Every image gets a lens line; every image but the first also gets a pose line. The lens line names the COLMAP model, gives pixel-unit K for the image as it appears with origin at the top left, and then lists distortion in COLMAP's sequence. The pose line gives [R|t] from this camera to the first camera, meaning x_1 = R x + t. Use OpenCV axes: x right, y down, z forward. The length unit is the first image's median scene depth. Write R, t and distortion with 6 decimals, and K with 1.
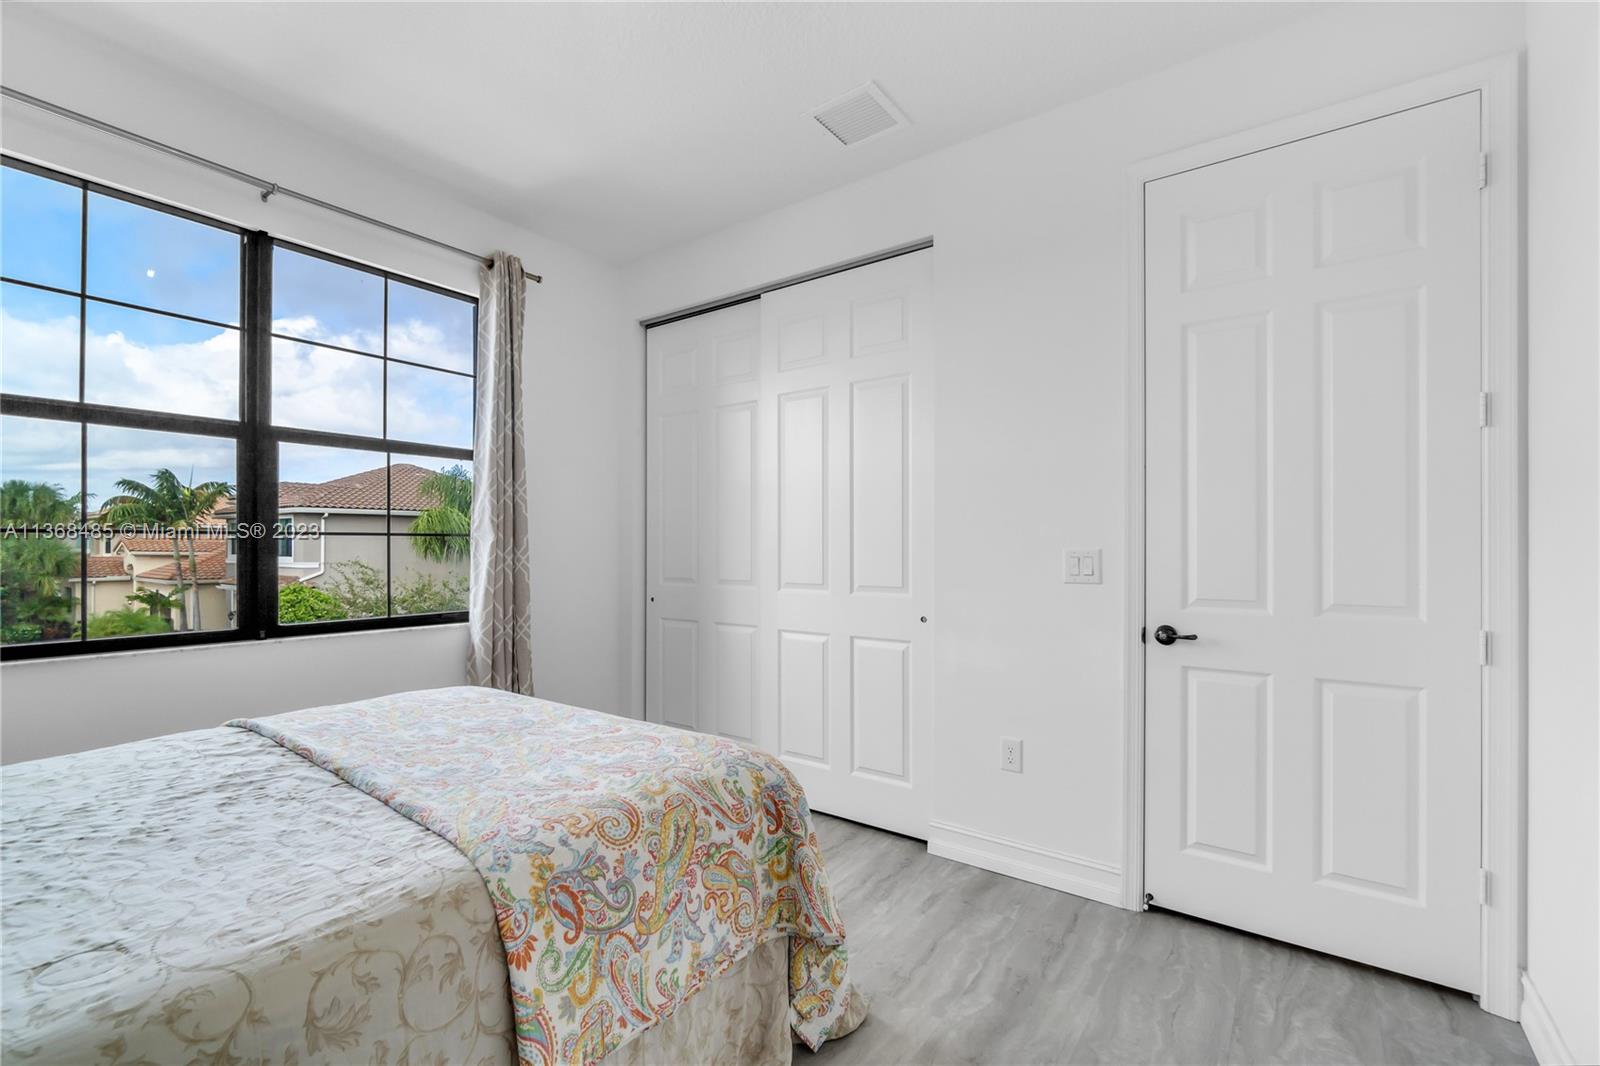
lens RADIAL K [[680.7, 0, 794.9], [0, 680.7, 544.8], [0, 0, 1]] dist [-0.016006, 0.000182]
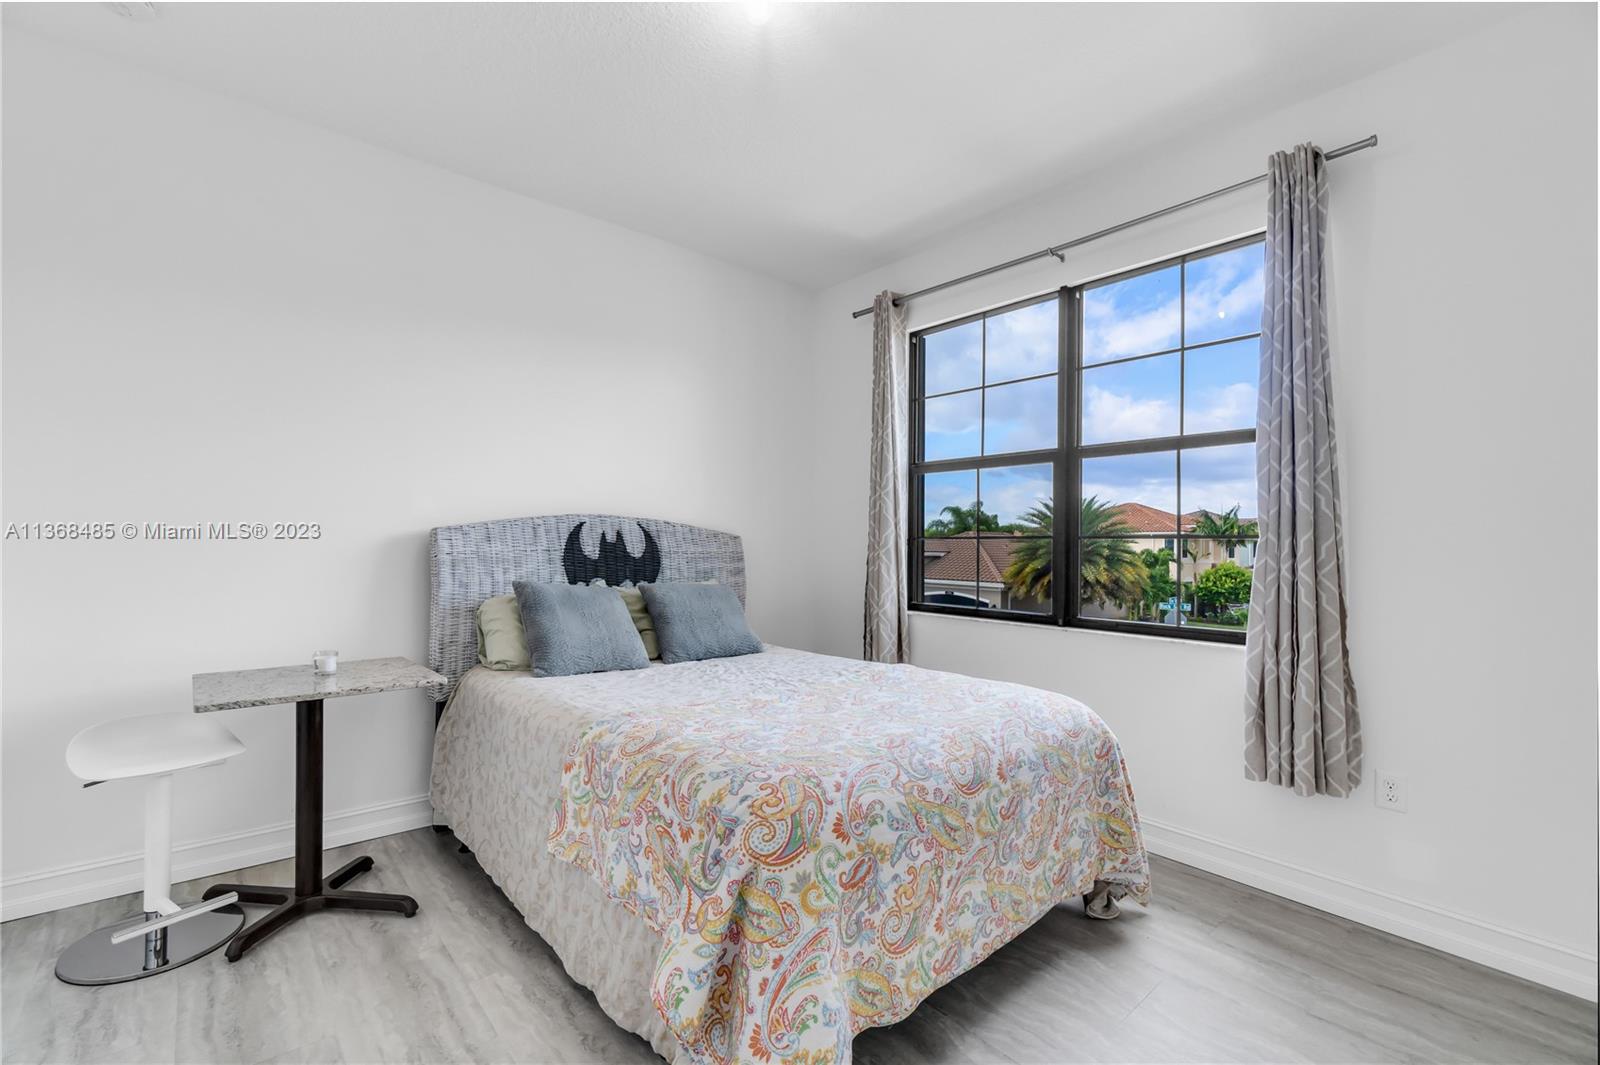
lens RADIAL K [[742.1, 0, 844.8], [0, 742.1, 538.6], [0, 0, 1]] dist [0.080572, 0.000293]
pose [[-0.223835, -0.002540, -0.974624, 0.591478], [-0.009208, 0.999957, -0.000491, -0.011167], [0.974584, 0.008864, -0.223849, 0.891651]]
